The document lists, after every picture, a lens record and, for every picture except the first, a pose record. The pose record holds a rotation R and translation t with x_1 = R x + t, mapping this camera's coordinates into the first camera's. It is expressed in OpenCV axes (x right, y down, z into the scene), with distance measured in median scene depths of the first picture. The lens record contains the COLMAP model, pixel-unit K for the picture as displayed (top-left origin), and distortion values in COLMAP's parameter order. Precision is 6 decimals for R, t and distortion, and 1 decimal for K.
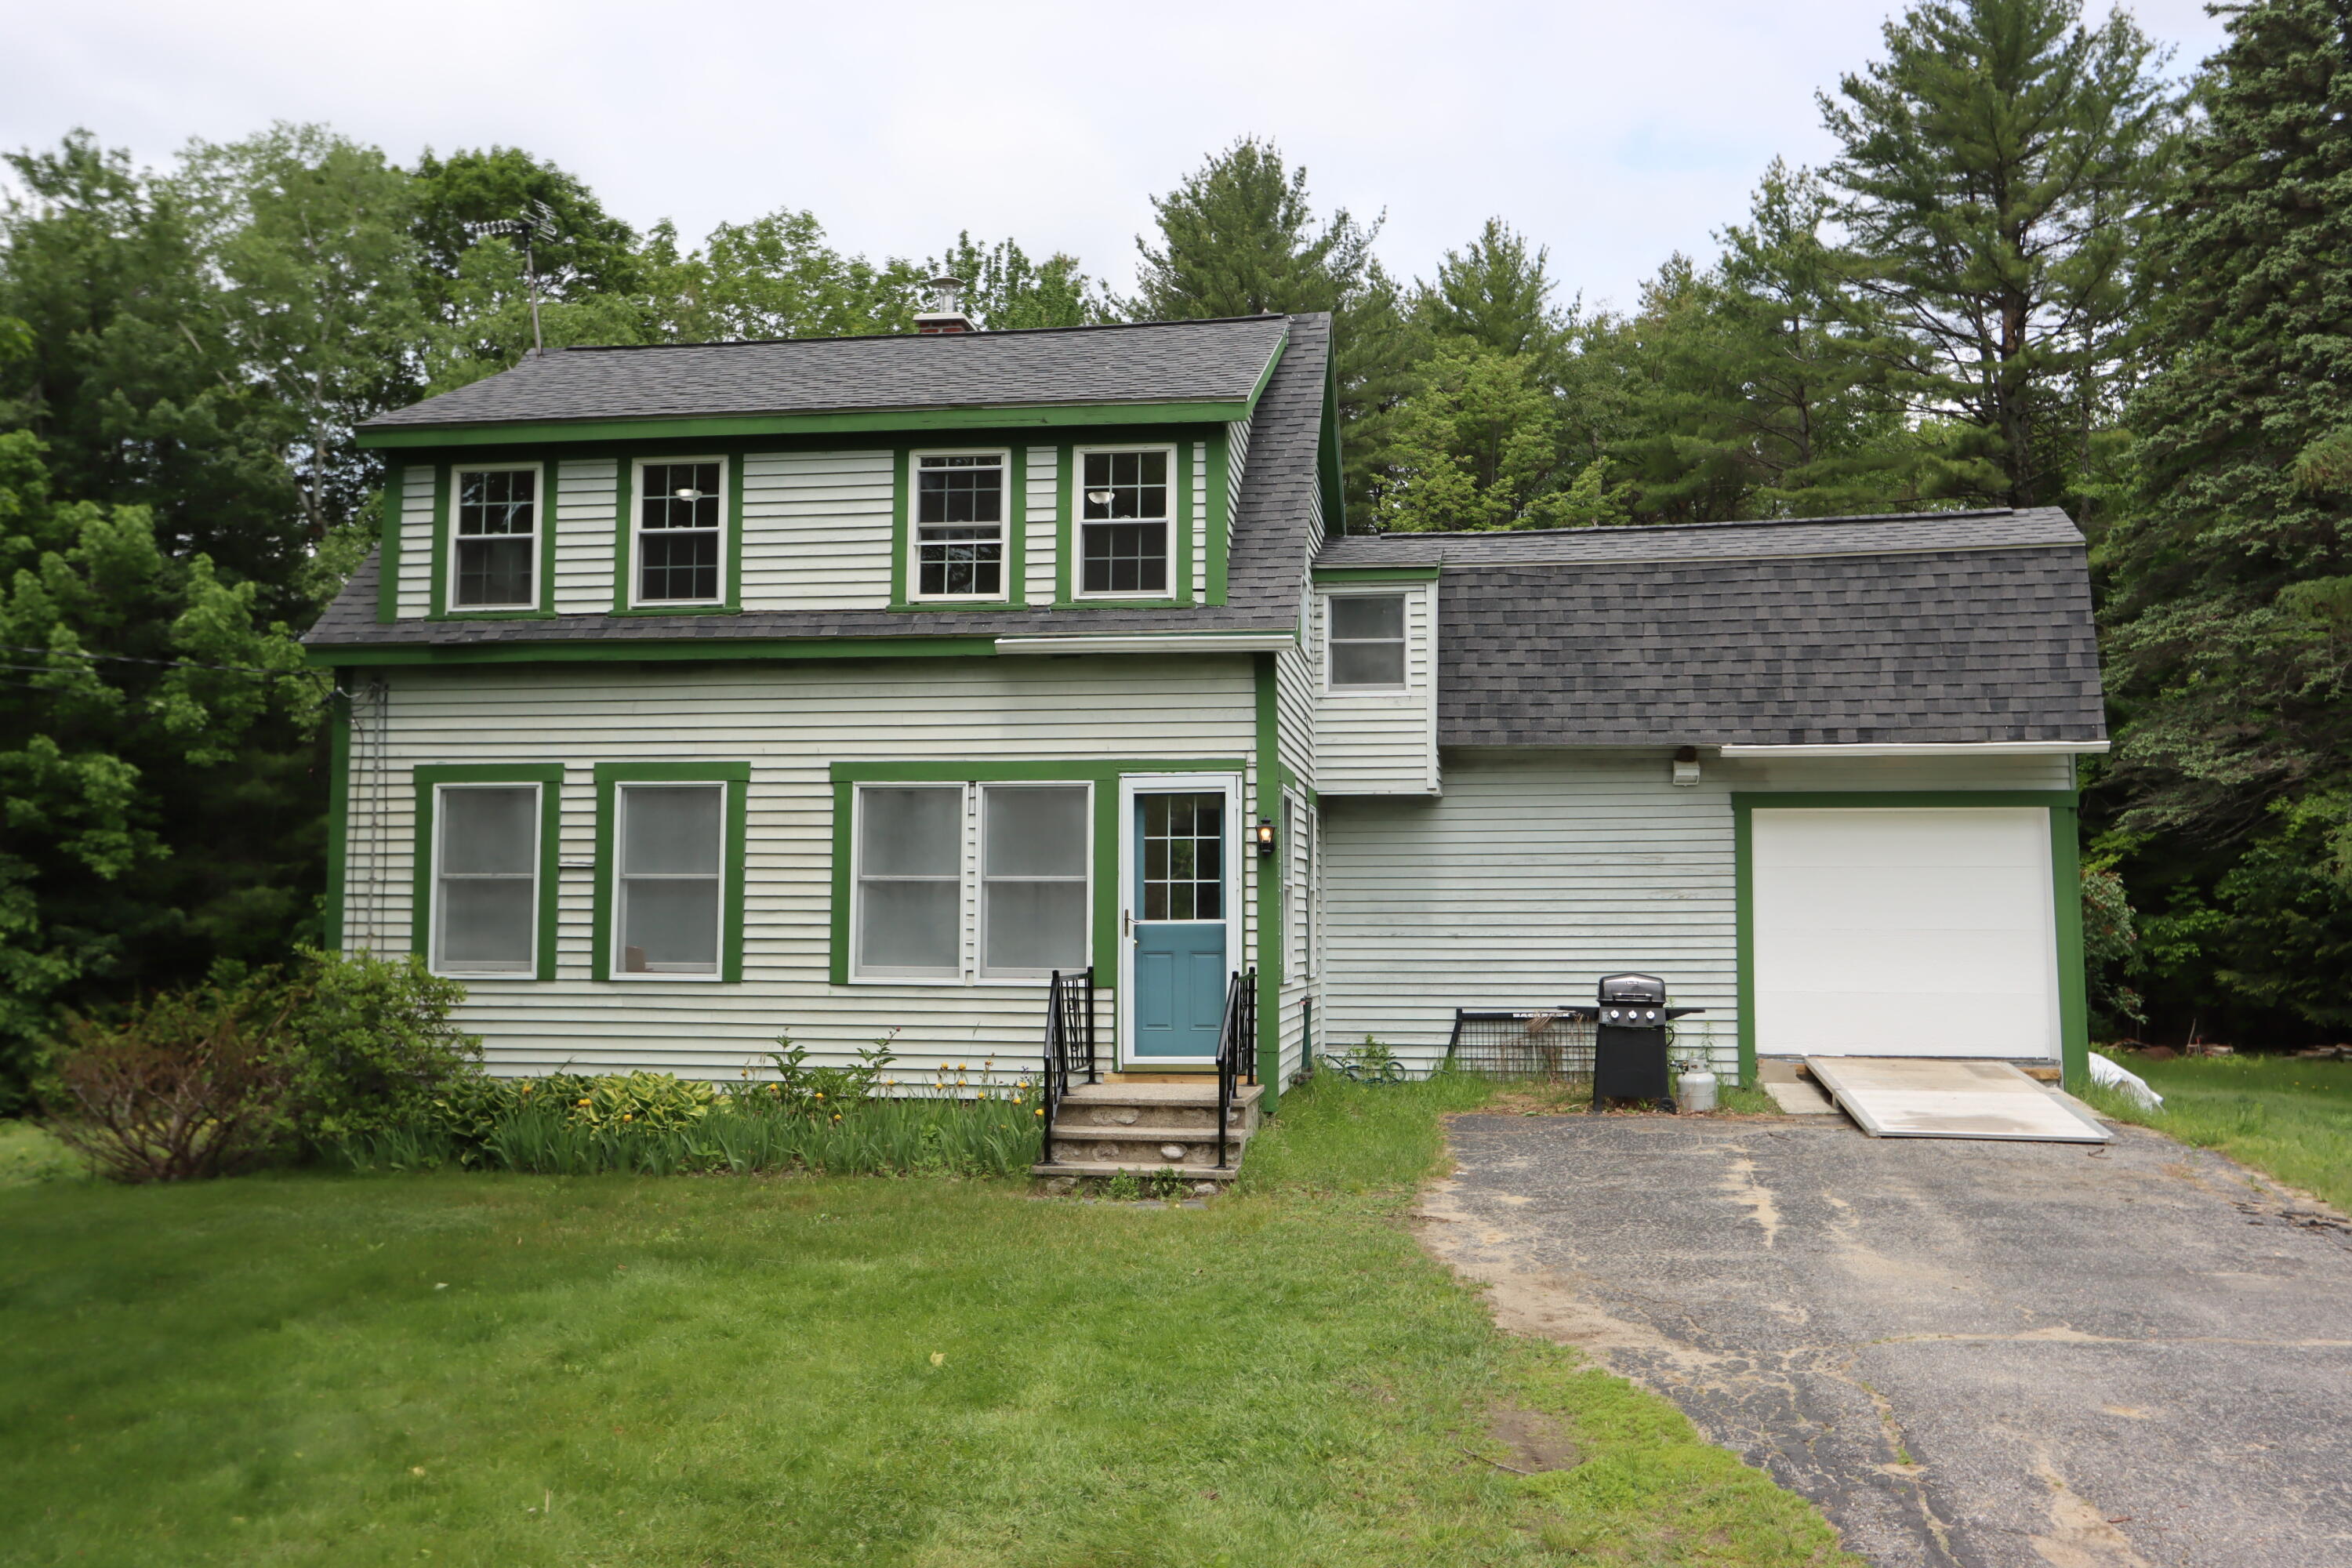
lens RADIAL K [[2038.4, 0, 1176.0], [0, 2038.4, 784.0], [0, 0, 1]] dist [0.002235, 0.007542]
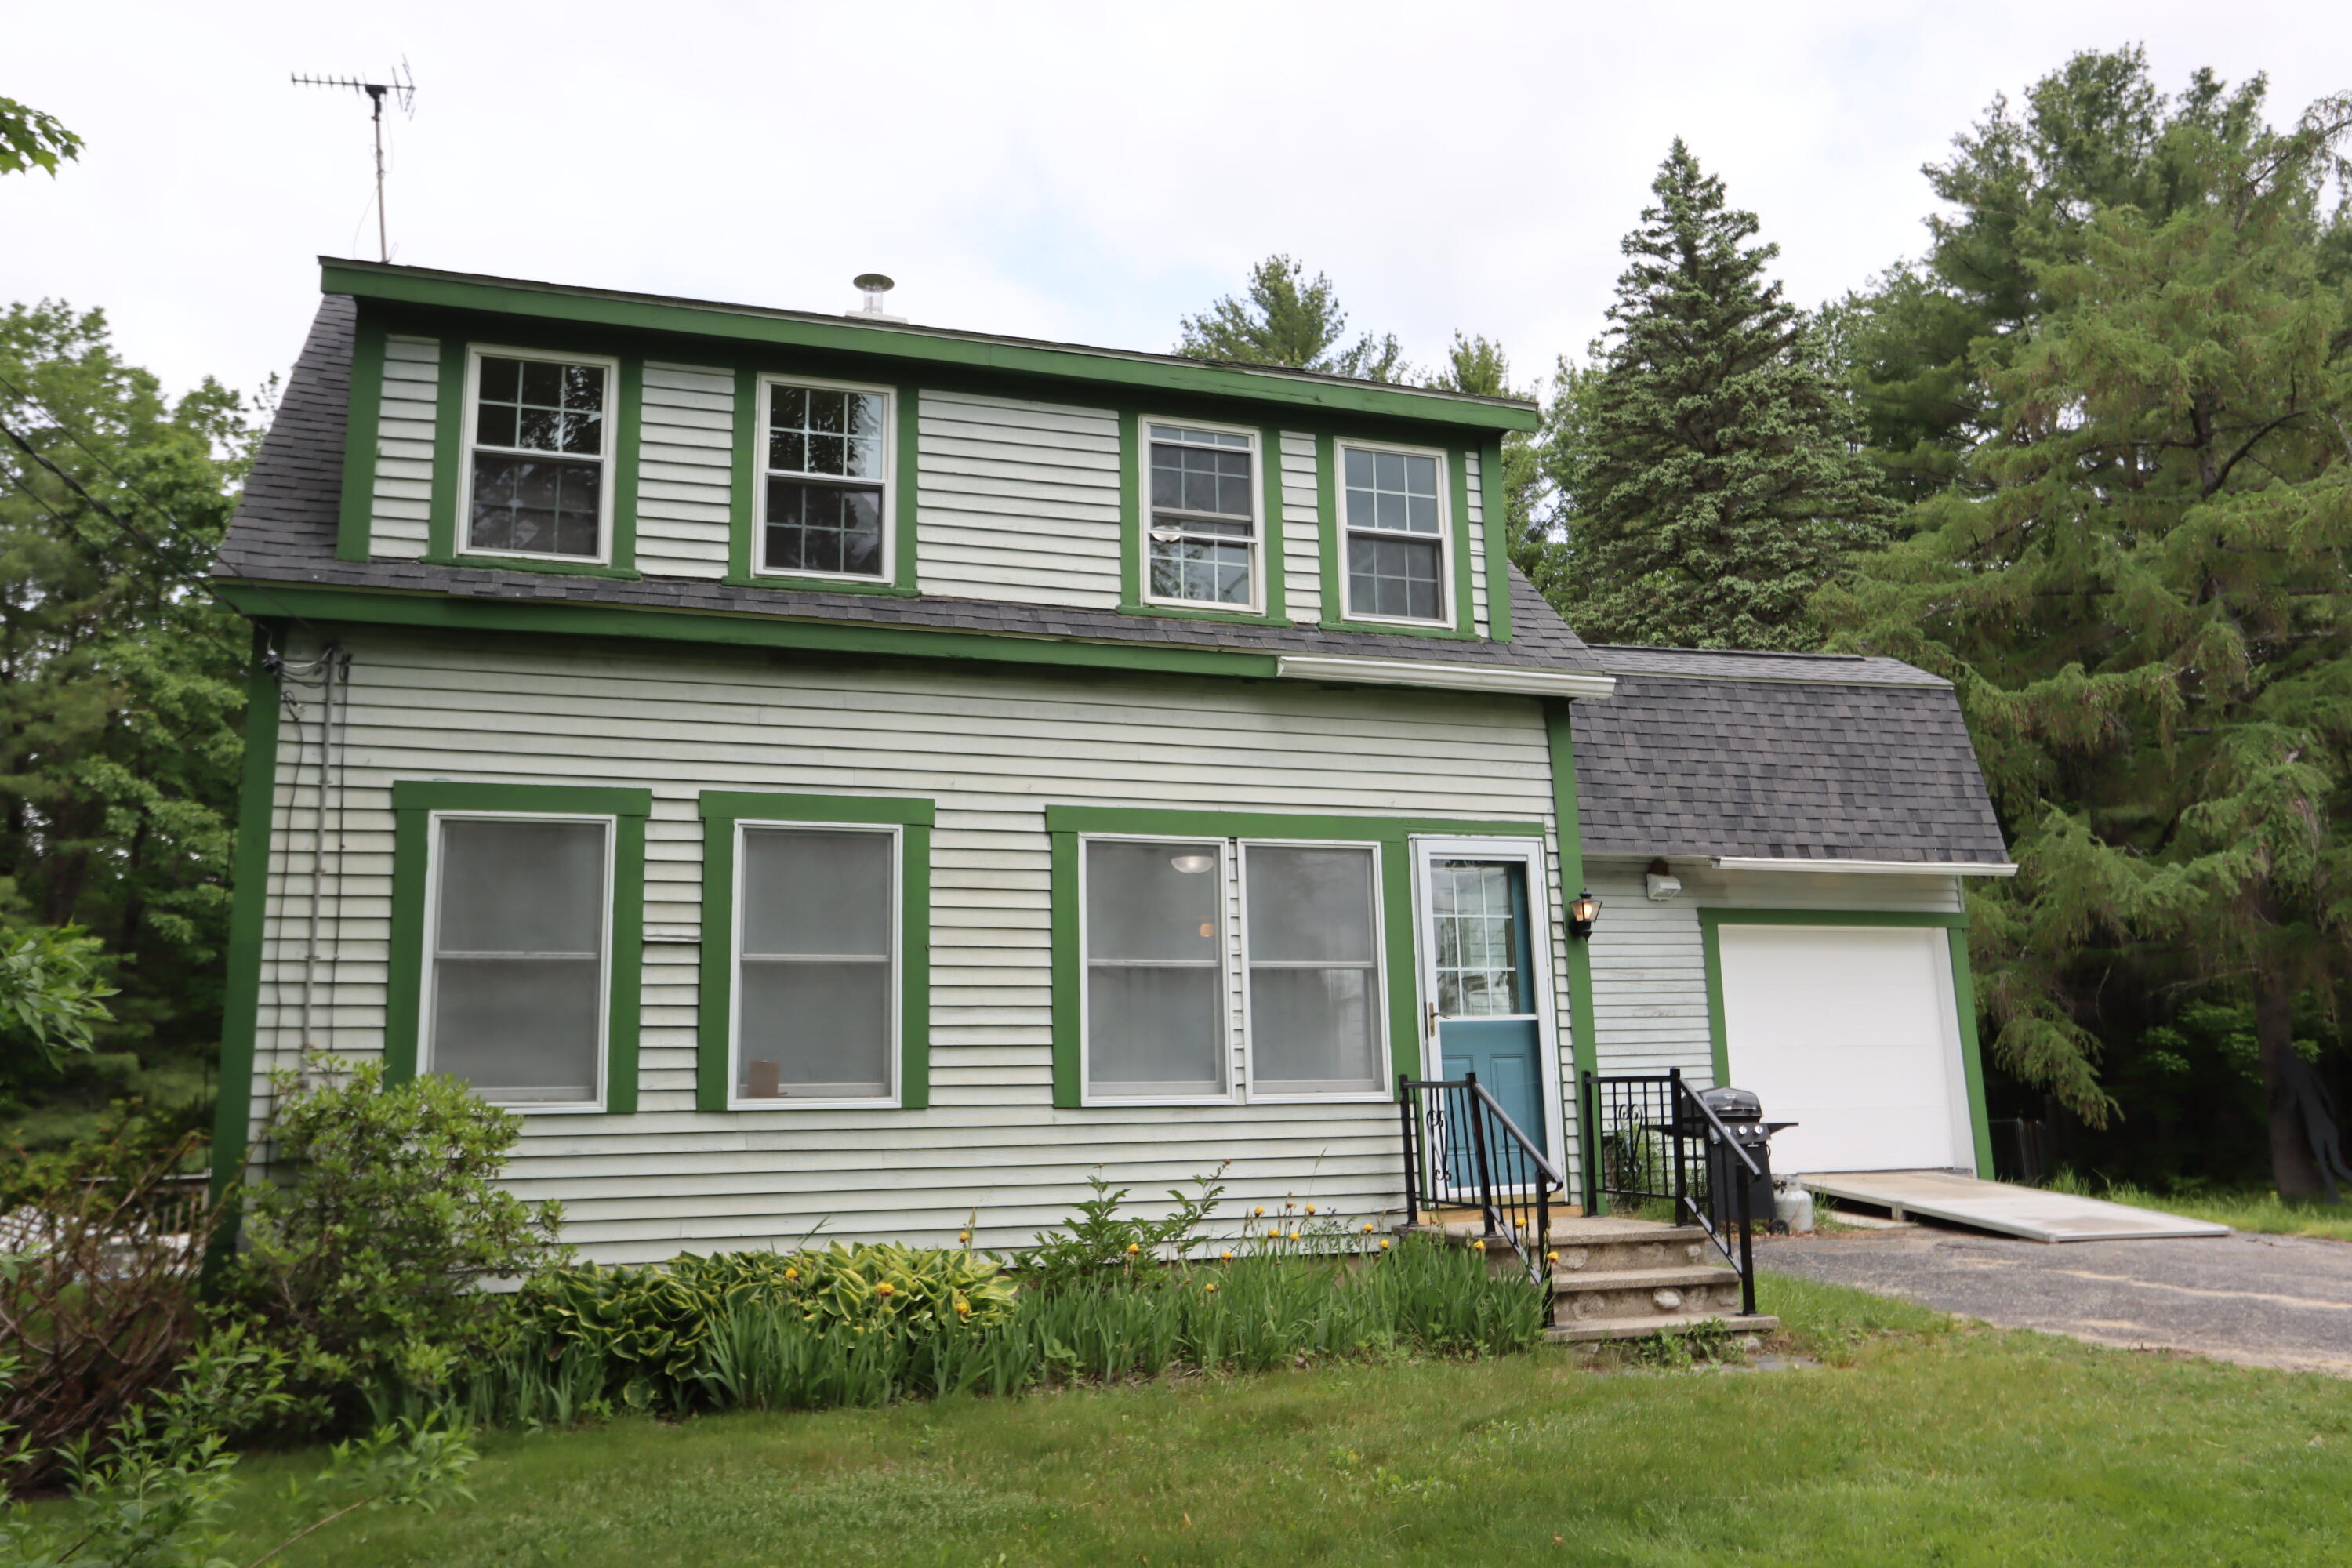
lens RADIAL K [[1821.4, 0, 1176.0], [0, 1821.4, 784.0], [0, 0, 1]] dist [-0.008399, 0.000355]
pose [[0.886842, 0.060231, 0.458130, -0.422621], [-0.008019, 0.993325, -0.115072, 0.056358], [-0.462003, 0.098377, 0.881405, 0.386570]]
